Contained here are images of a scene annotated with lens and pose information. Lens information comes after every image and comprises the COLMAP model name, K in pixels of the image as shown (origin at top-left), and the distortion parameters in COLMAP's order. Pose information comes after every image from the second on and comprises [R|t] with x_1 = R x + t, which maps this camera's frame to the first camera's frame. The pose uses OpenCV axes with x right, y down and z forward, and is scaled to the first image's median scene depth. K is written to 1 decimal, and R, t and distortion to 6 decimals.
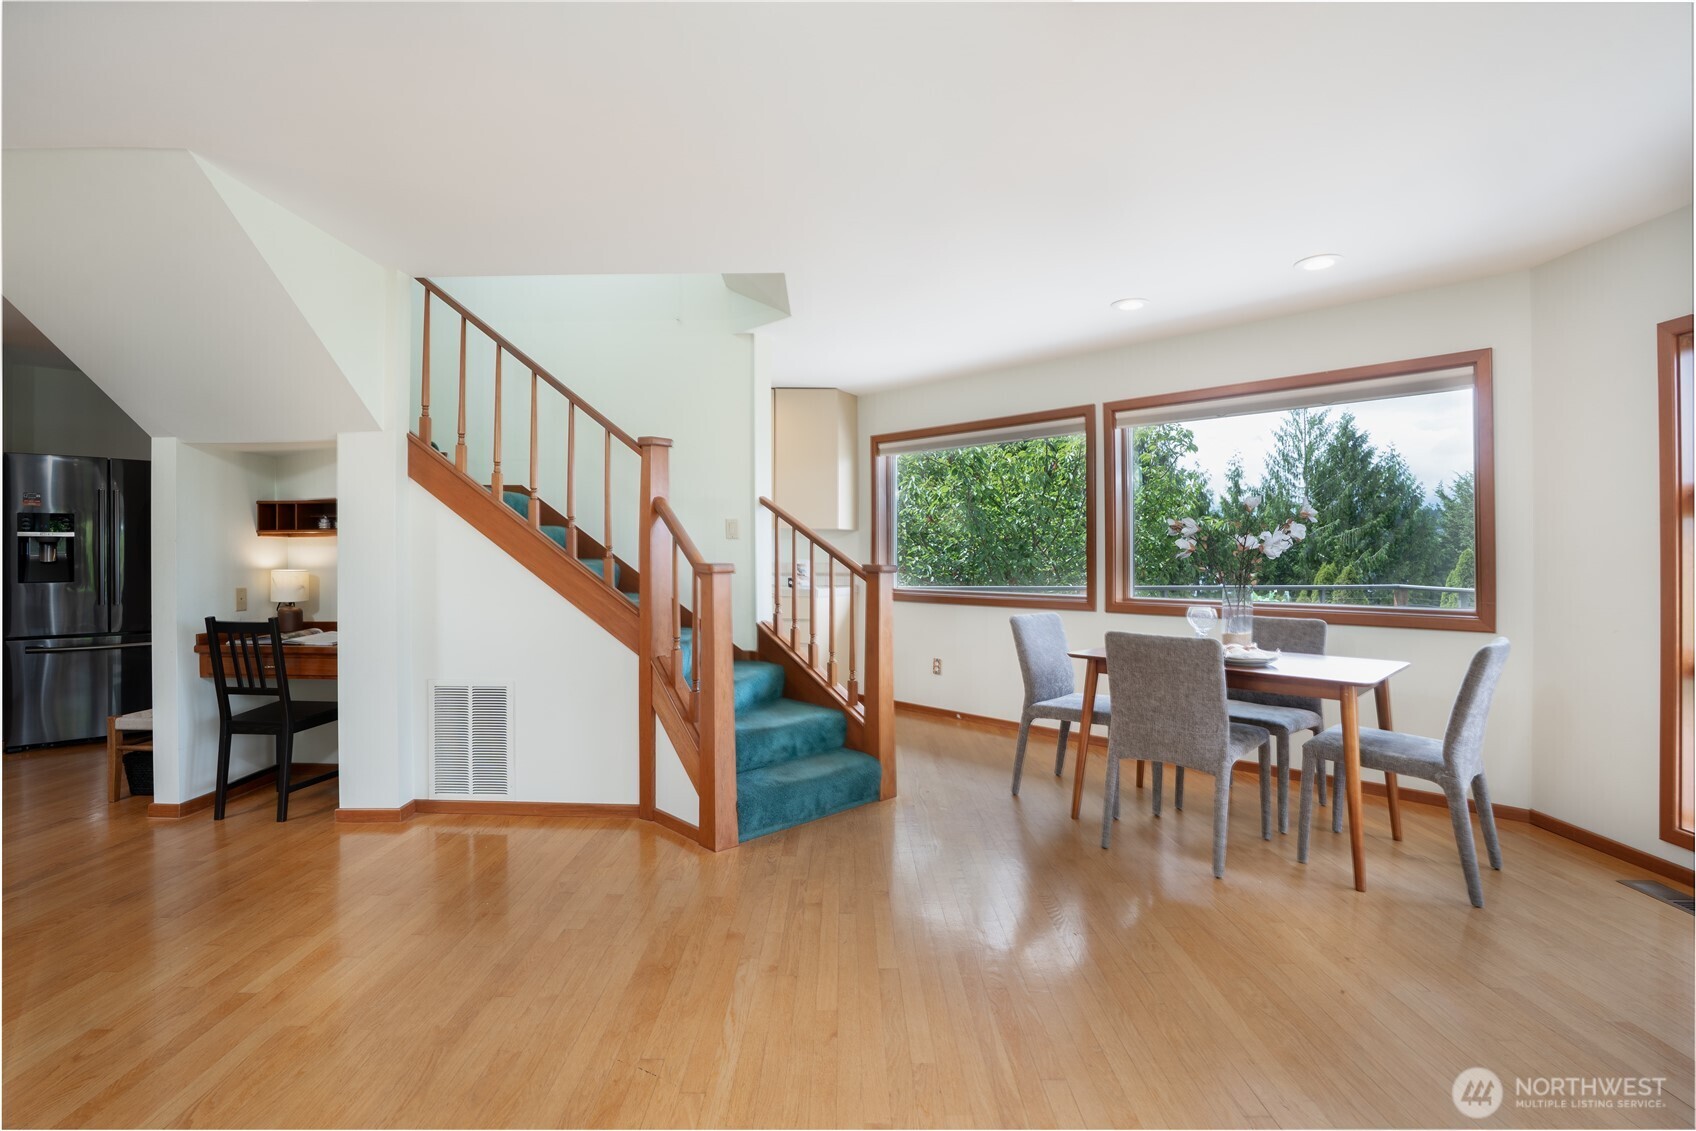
lens RADIAL K [[780.1, 0, 839.5], [0, 780.1, 552.4], [0, 0, 1]] dist [-0.065699, 0.020580]
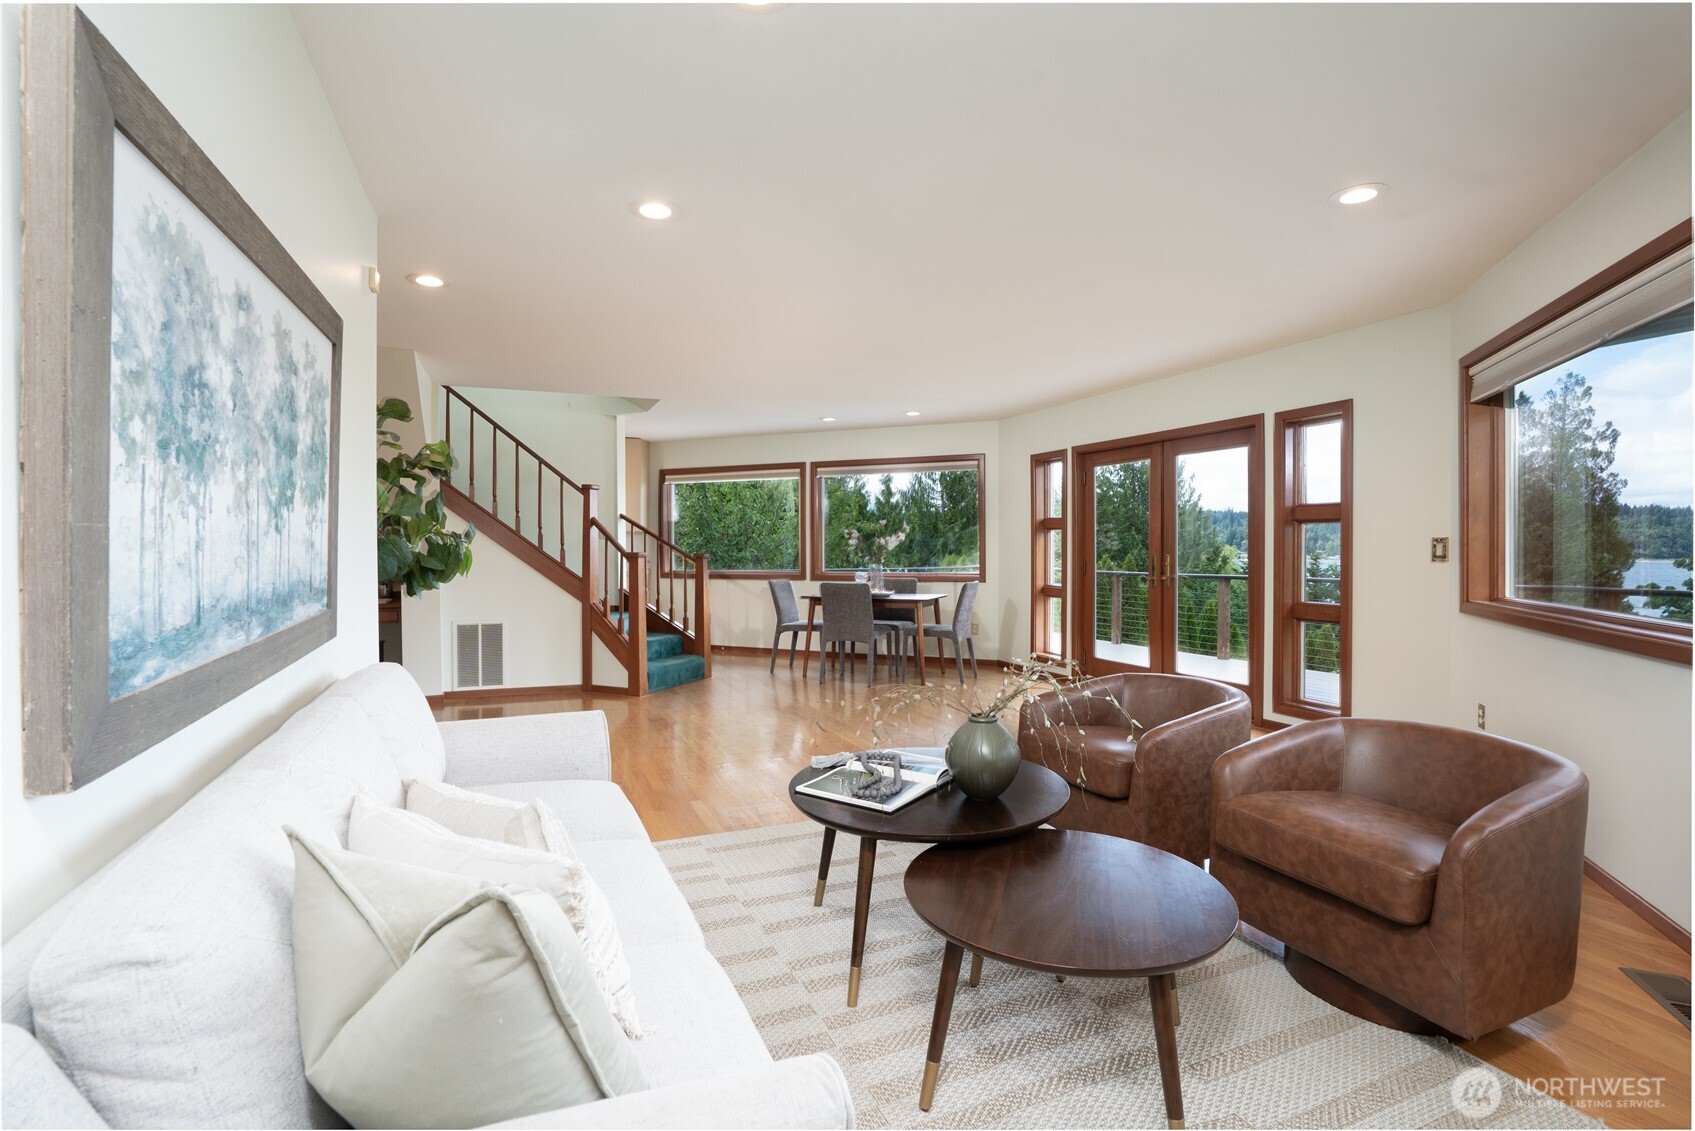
lens RADIAL K [[779.7, 0, 839.0], [0, 779.7, 552.4], [0, 0, 1]] dist [-0.065699, 0.020580]
pose [[0.916045, -0.003895, 0.401057, -0.428833], [0.000361, 0.999960, 0.008887, -0.002934], [-0.401076, -0.007996, 0.916010, -0.903392]]
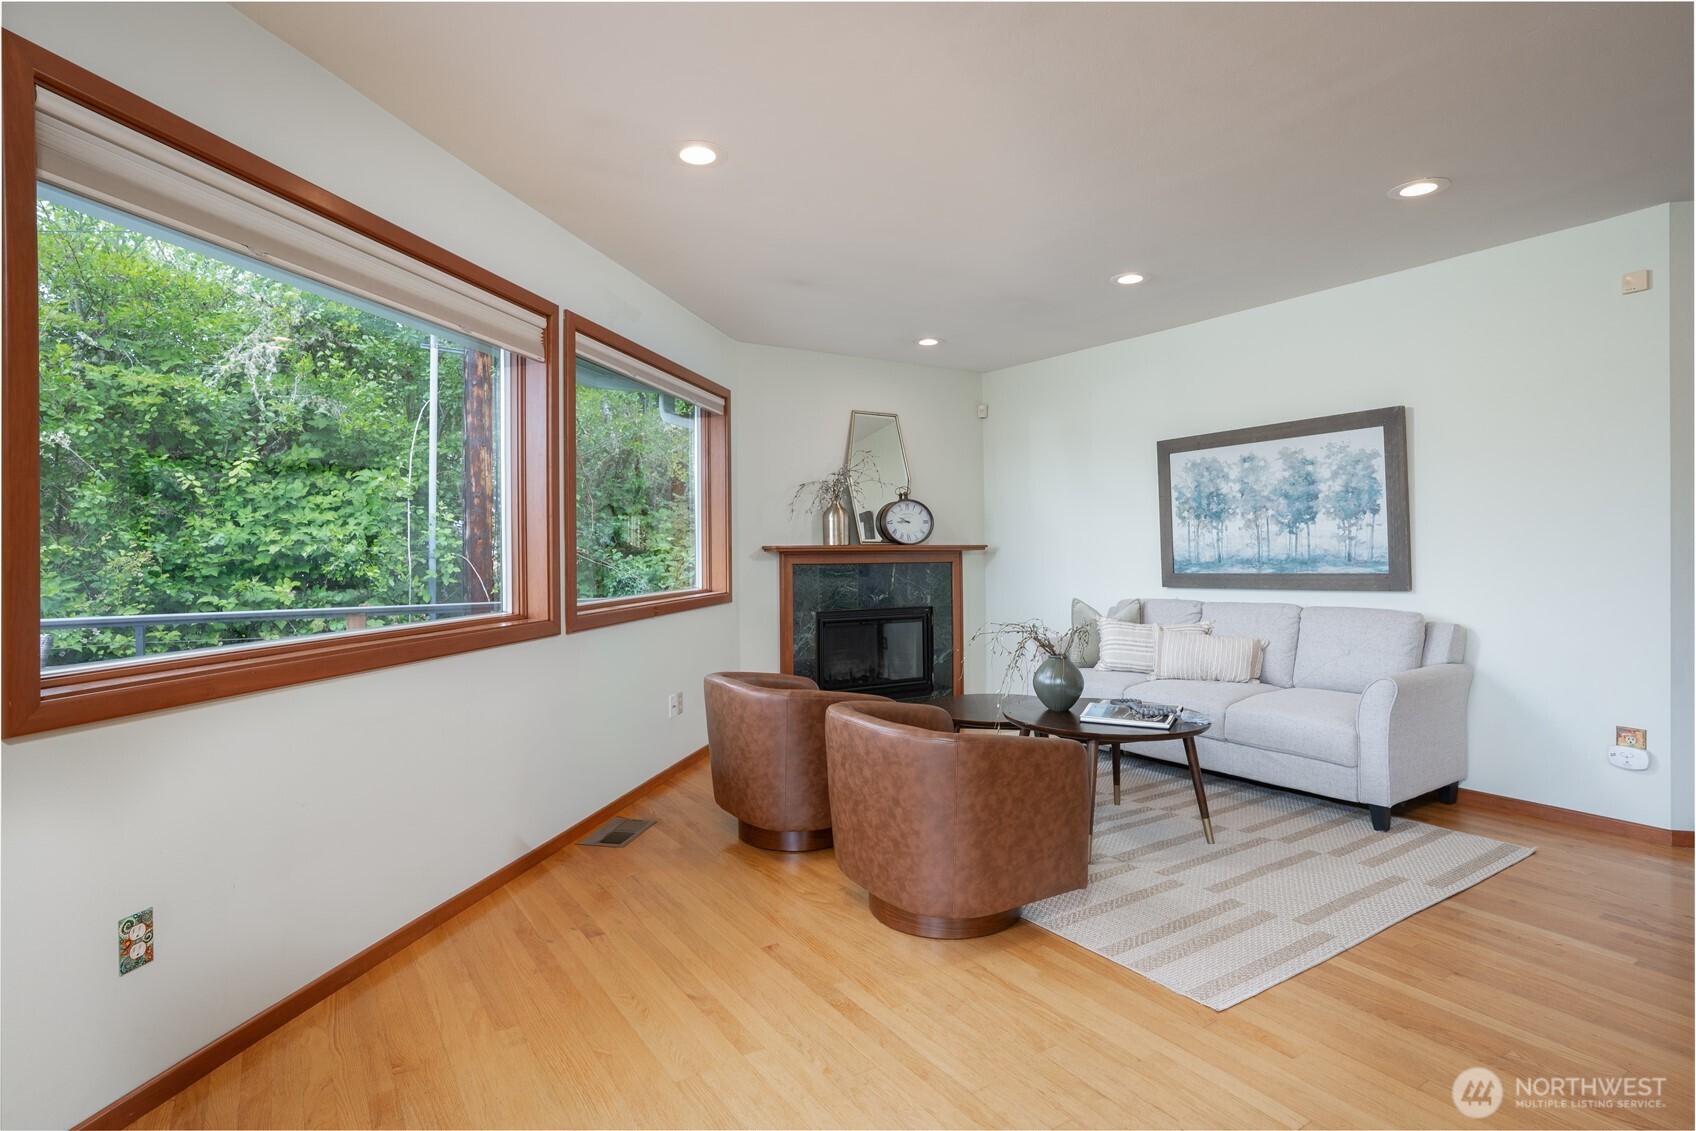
lens RADIAL K [[875.7, 0, 825.7], [0, 875.7, 550.8], [0, 0, 1]] dist [-0.054322, 0.026870]
pose [[-0.841994, 0.012905, -0.539332, 0.703813], [0.012165, 0.999914, 0.004933, -0.000522], [0.539349, -0.002407, -0.842079, 0.327416]]
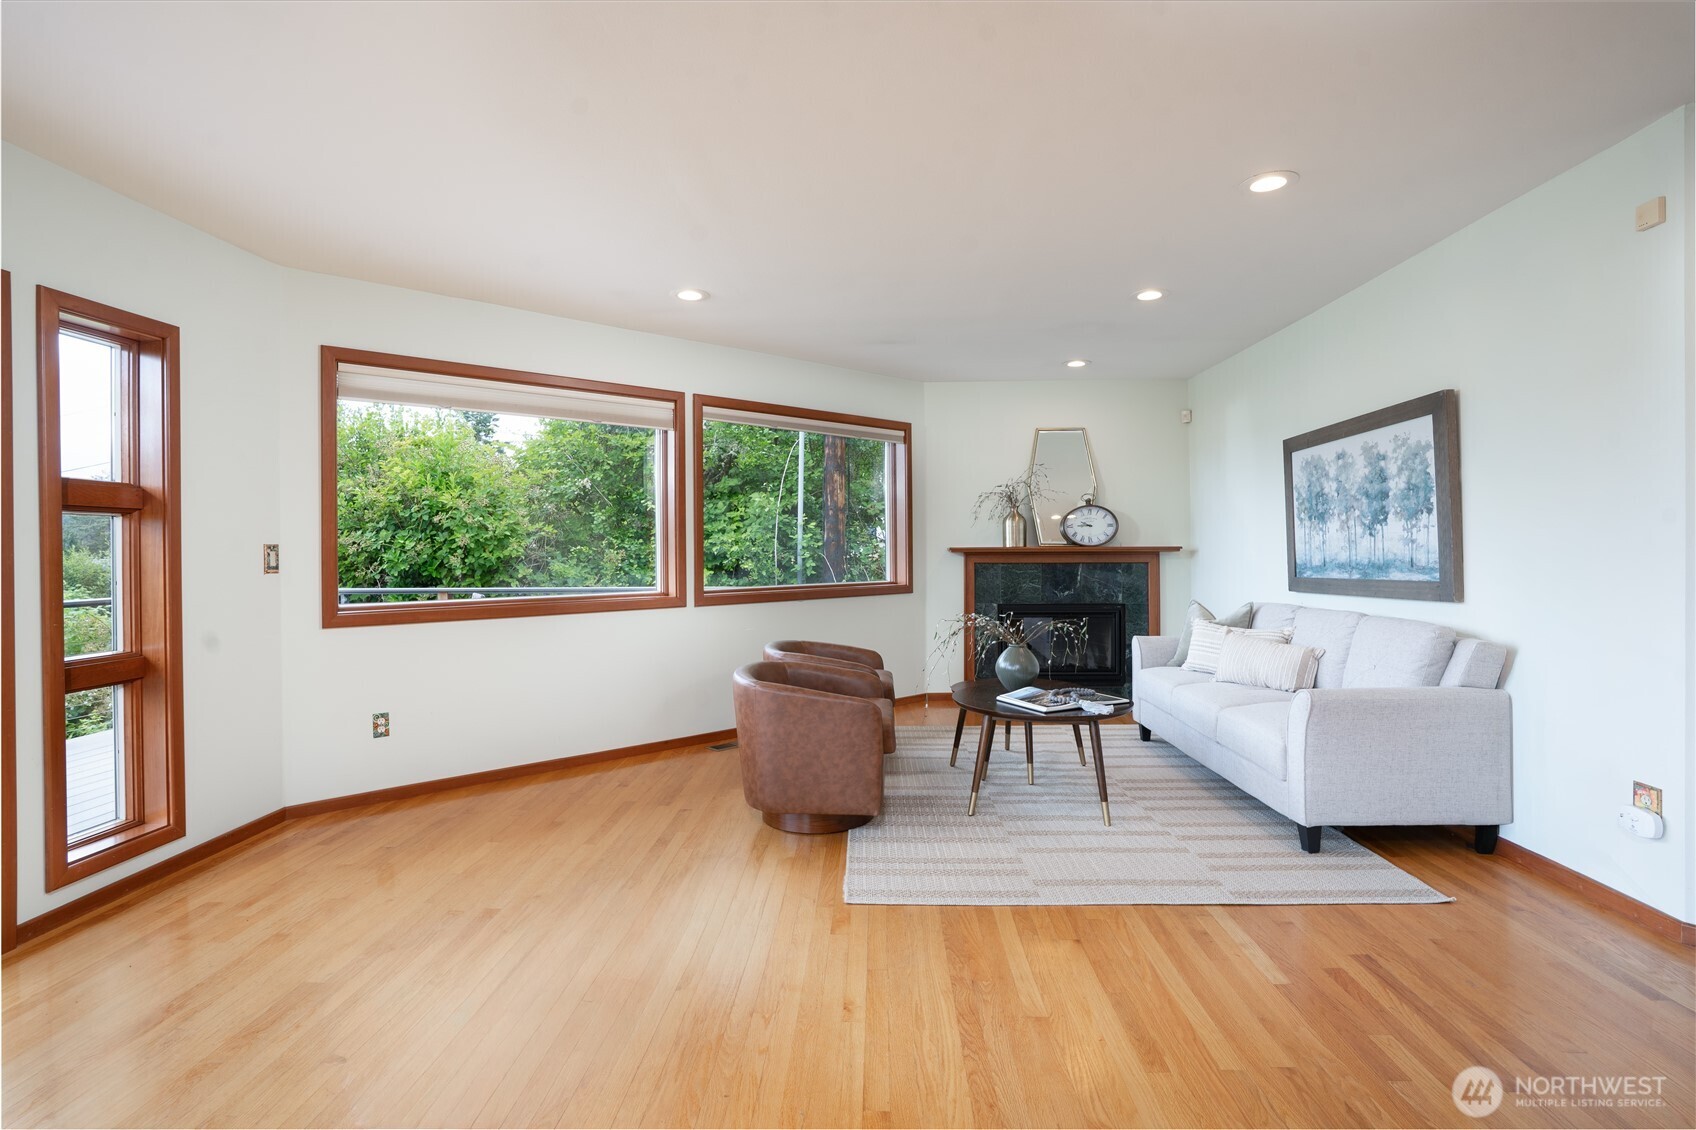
lens RADIAL K [[812.7, 0, 839.0], [0, 812.7, 552.4], [0, 0, 1]] dist [-0.067602, 0.024701]
pose [[-0.998929, 0.010834, 0.044979, 0.110301], [0.010962, 0.999937, 0.002600, 0.000366], [-0.044948, 0.003090, -0.998985, 0.720868]]
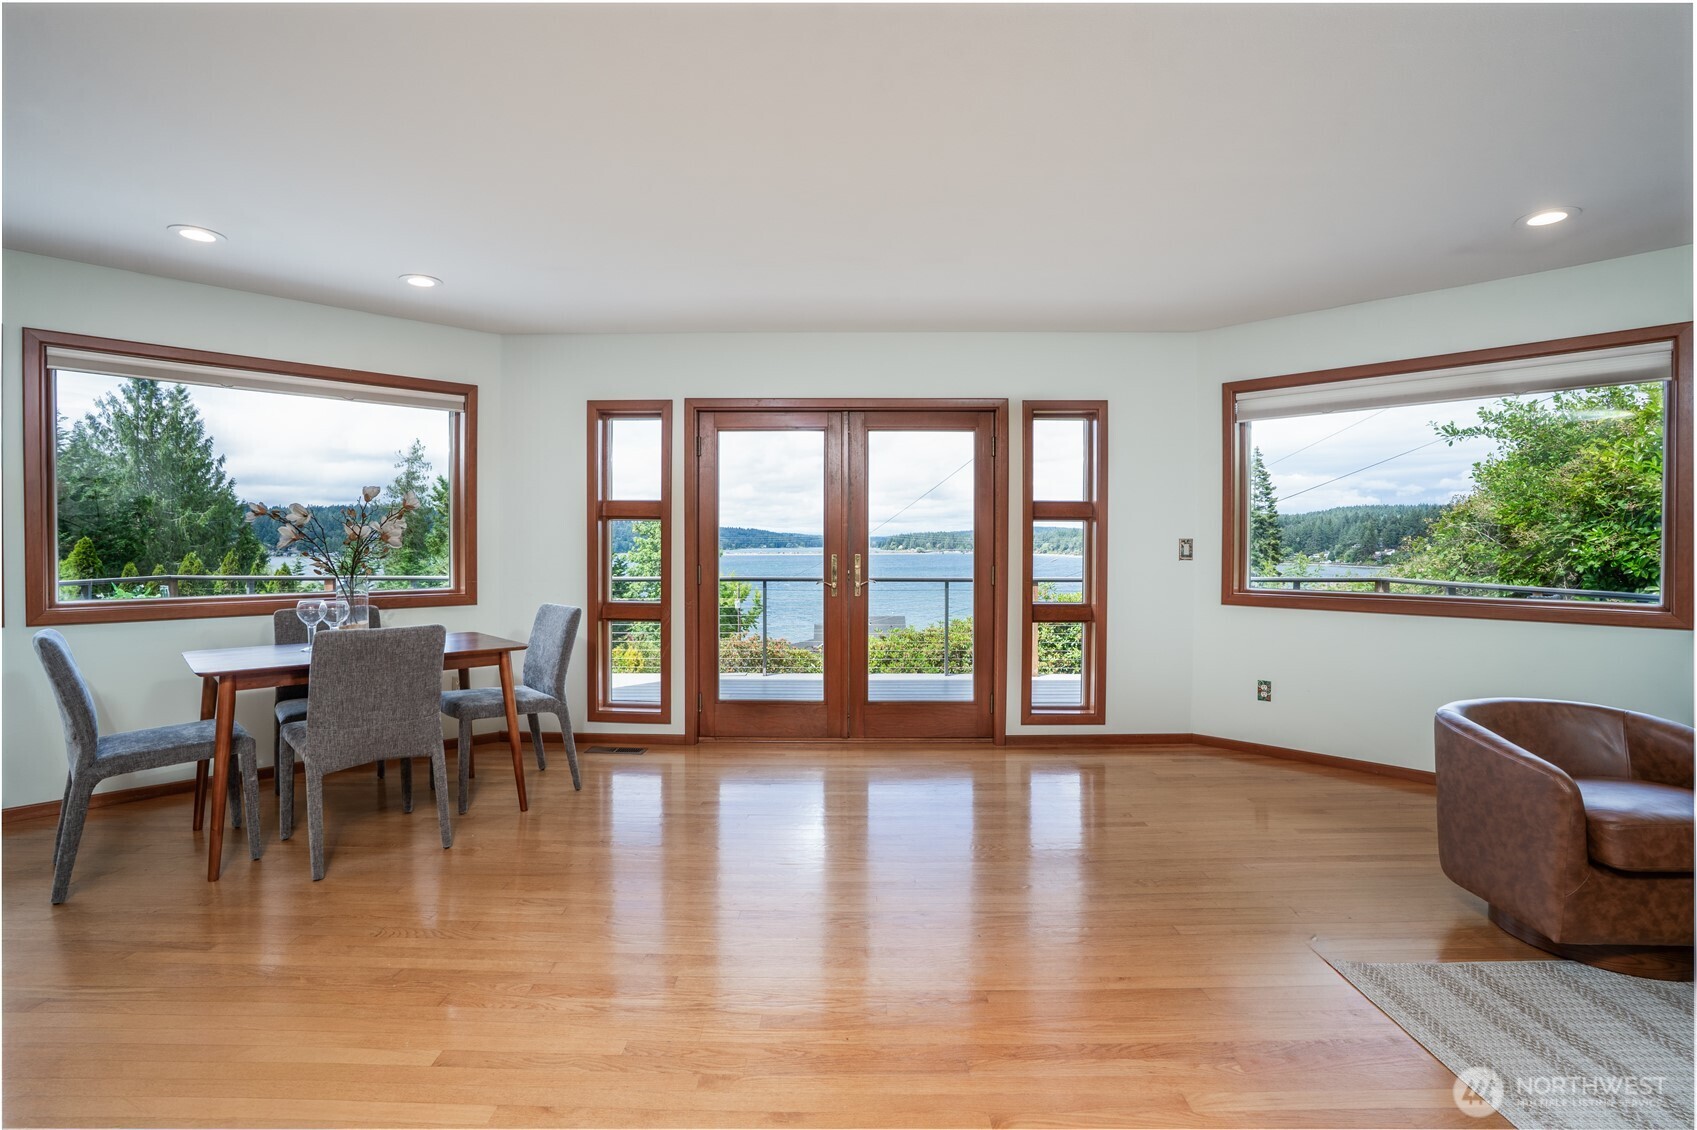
lens RADIAL K [[780.6, 0, 840.0], [0, 780.6, 551.9], [0, 0, 1]] dist [-0.065699, 0.020580]
pose [[0.000792, -0.007629, 0.999971, -0.450025], [-0.006332, 0.999951, 0.007634, 0.001283], [-0.999980, -0.006338, 0.000744, 0.360188]]
